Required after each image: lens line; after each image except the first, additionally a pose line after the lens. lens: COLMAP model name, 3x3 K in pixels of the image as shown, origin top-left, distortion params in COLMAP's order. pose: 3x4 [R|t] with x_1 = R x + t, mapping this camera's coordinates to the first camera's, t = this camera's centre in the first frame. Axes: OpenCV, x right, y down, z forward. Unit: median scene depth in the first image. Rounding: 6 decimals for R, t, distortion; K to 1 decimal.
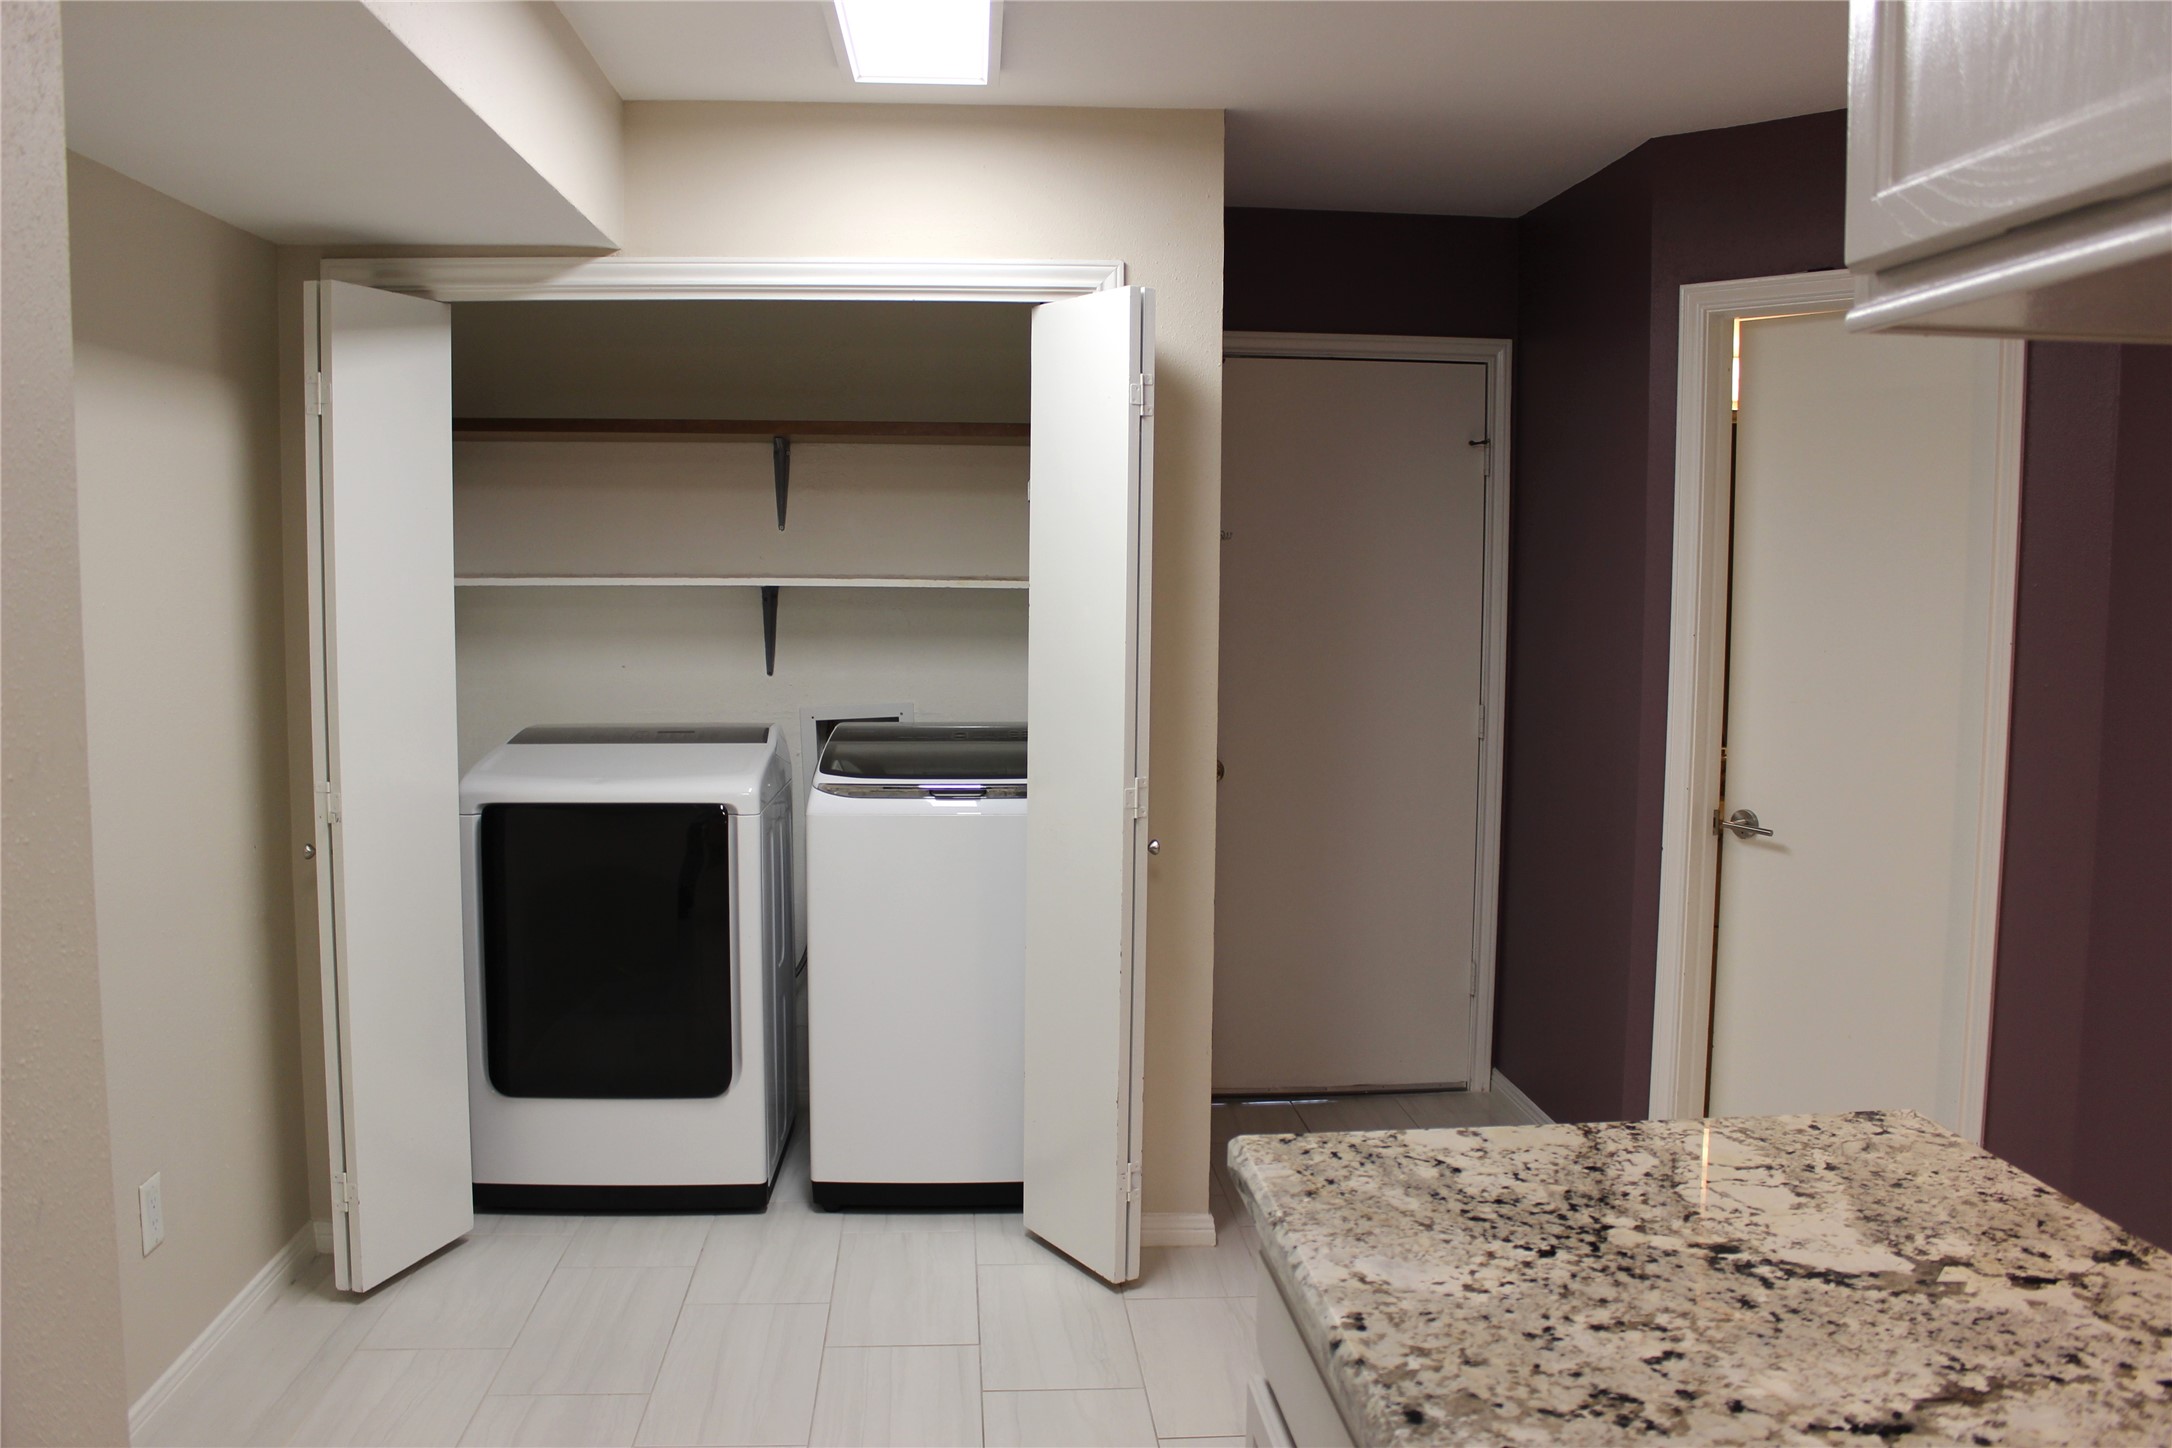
lens RADIAL K [[1831.1, 0, 1076.6], [0, 1831.1, 725.3], [0, 0, 1]] dist [-0.118415, 0.085455]
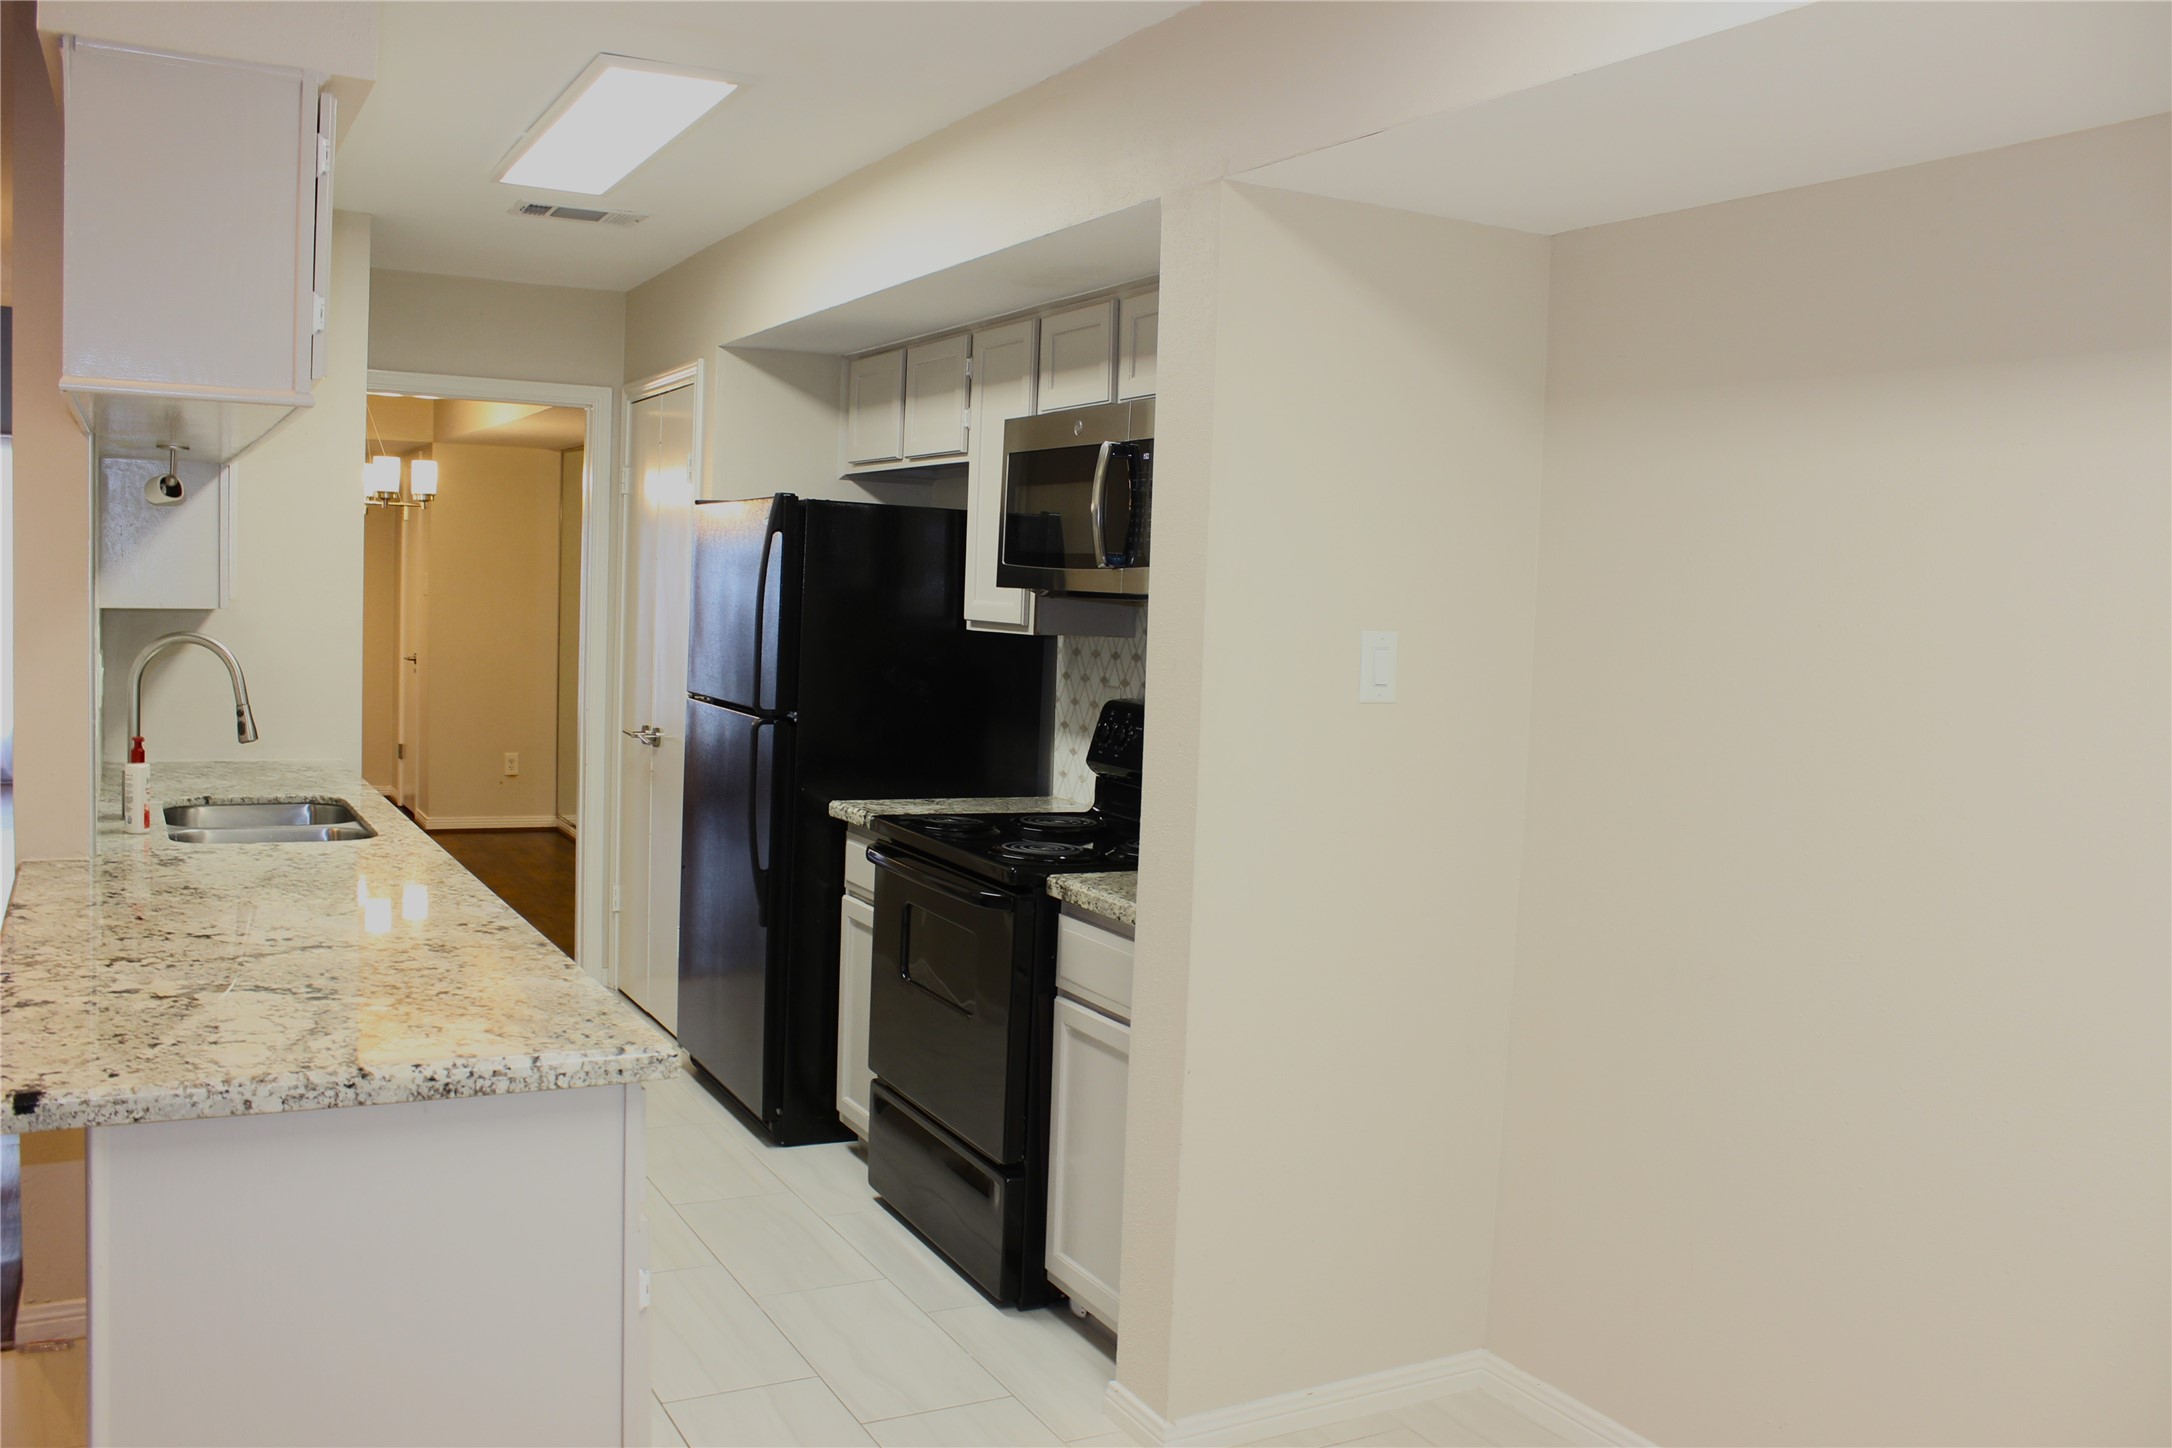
lens RADIAL K [[1774.0, 0, 1087.2], [0, 1774.0, 719.0], [0, 0, 1]] dist [-0.123246, 0.071308]
pose [[-0.906728, -0.017593, -0.421348, 0.396991], [-0.089234, 0.984510, 0.150921, -0.211972], [0.412166, 0.174443, -0.894253, 2.537676]]
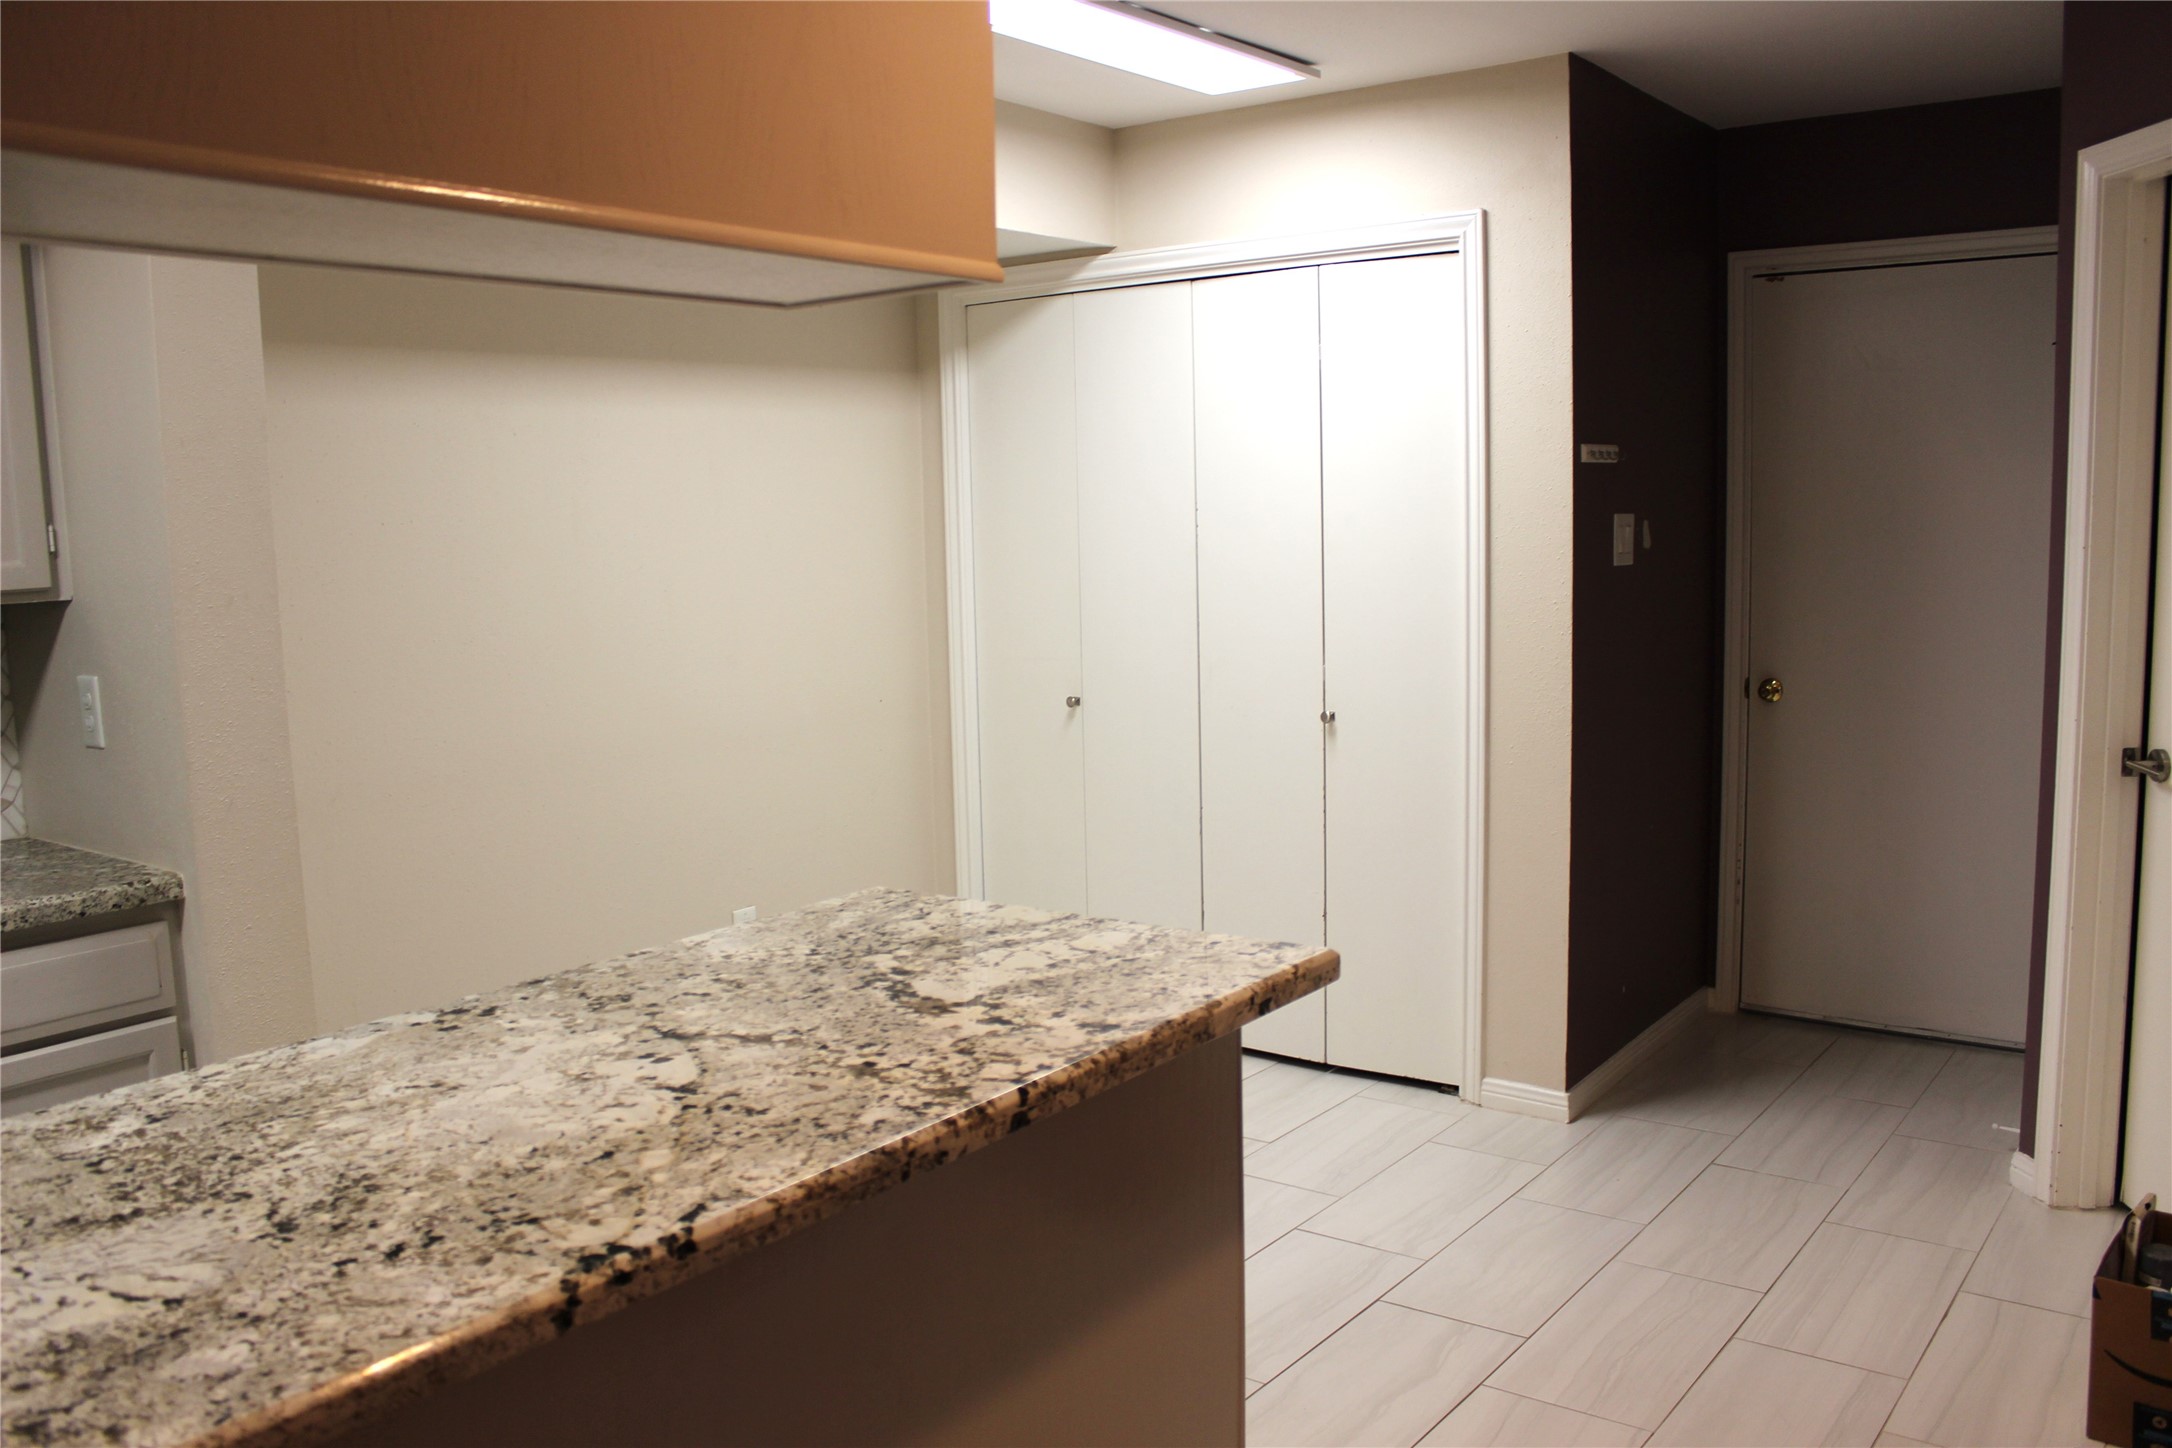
lens RADIAL K [[1831.1, 0, 1082.0], [0, 1831.1, 722.8], [0, 0, 1]] dist [-0.118415, 0.085455]
pose [[0.750183, 0.058036, -0.658678, 1.397863], [-0.036042, 0.998249, 0.046907, 0.029649], [0.660247, -0.011449, 0.750961, 0.037964]]
